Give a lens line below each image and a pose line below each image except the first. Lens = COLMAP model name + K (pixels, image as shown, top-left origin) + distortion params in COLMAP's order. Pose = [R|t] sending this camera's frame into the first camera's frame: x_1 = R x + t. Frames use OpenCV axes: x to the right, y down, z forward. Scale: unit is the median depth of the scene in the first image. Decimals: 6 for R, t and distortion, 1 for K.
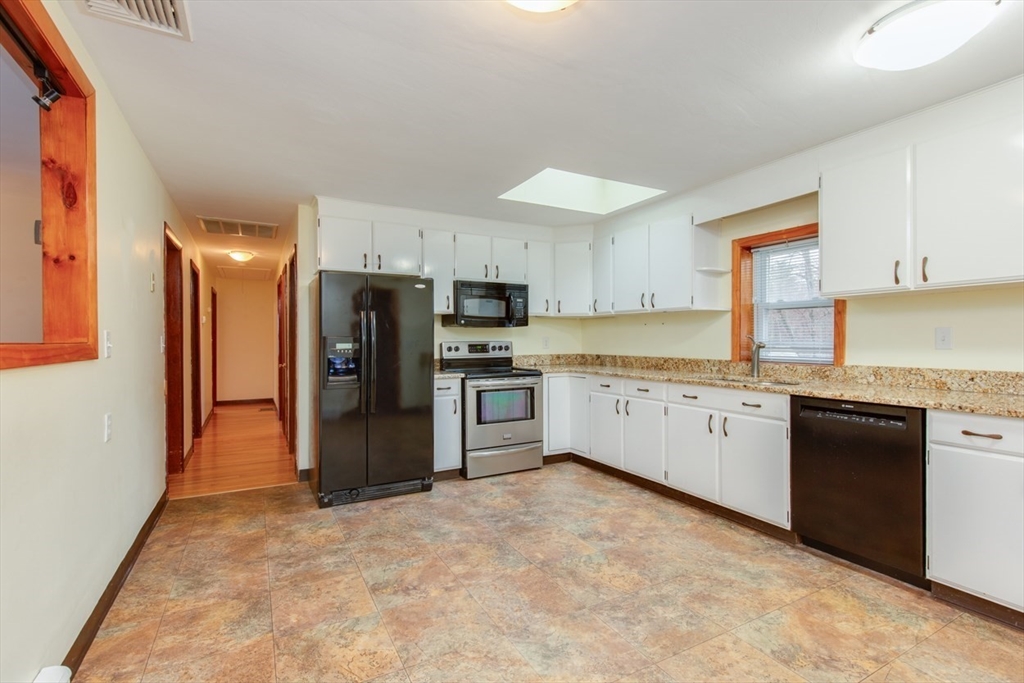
lens RADIAL K [[476.2, 0, 512.0], [0, 476.2, 341.5], [0, 0, 1]] dist [0.005617, 0.000380]
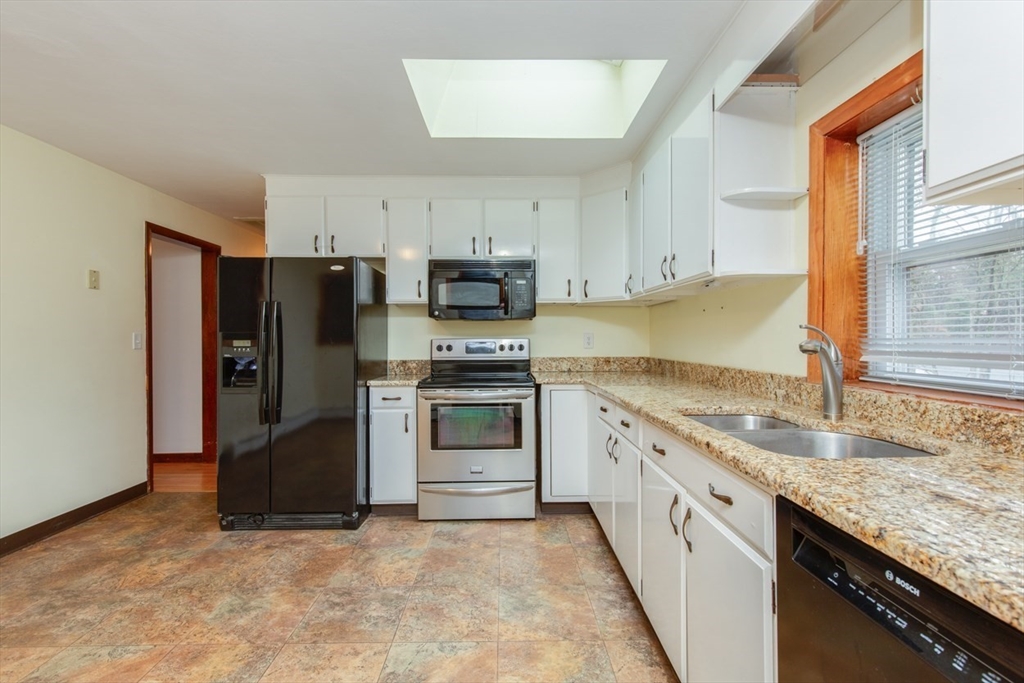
lens RADIAL K [[469.5, 0, 512.0], [0, 469.5, 341.5], [0, 0, 1]] dist [0.002667, 0.000379]
pose [[0.885677, 0.003761, -0.464286, 0.468375], [-0.002446, 0.999991, 0.003433, 0.002544], [0.464295, -0.001905, 0.885679, 0.499457]]
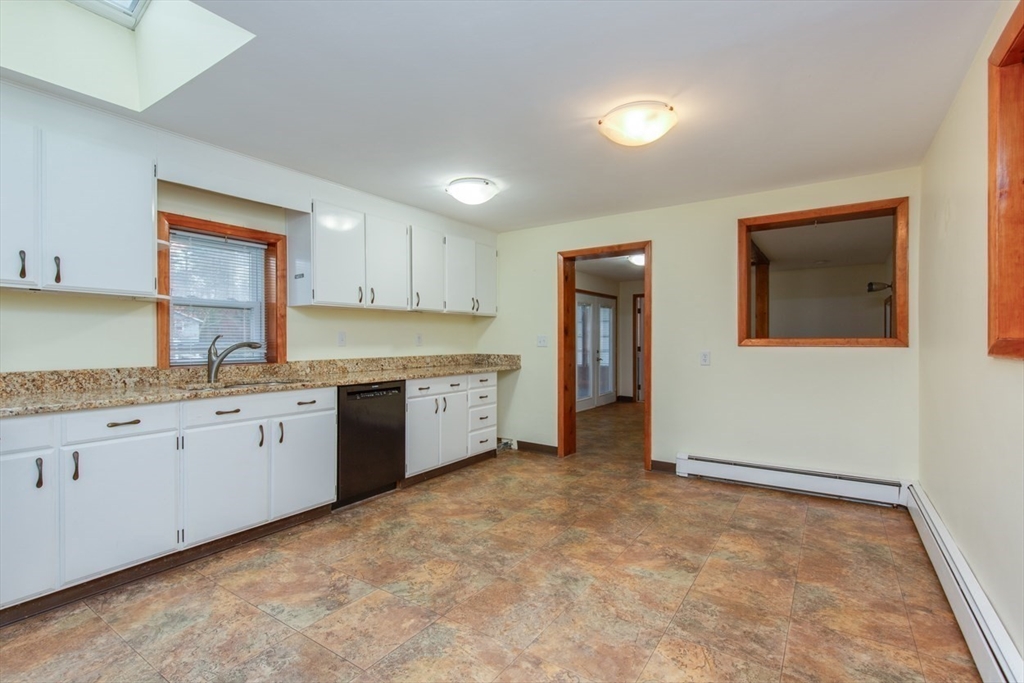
lens RADIAL K [[476.2, 0, 512.0], [0, 476.2, 341.5], [0, 0, 1]] dist [0.005617, 0.000380]
pose [[-0.461943, 0.001246, 0.886909, -0.548861], [0.006658, 0.999976, 0.002062, 0.001166], [-0.886885, 0.006857, -0.461940, 0.955463]]
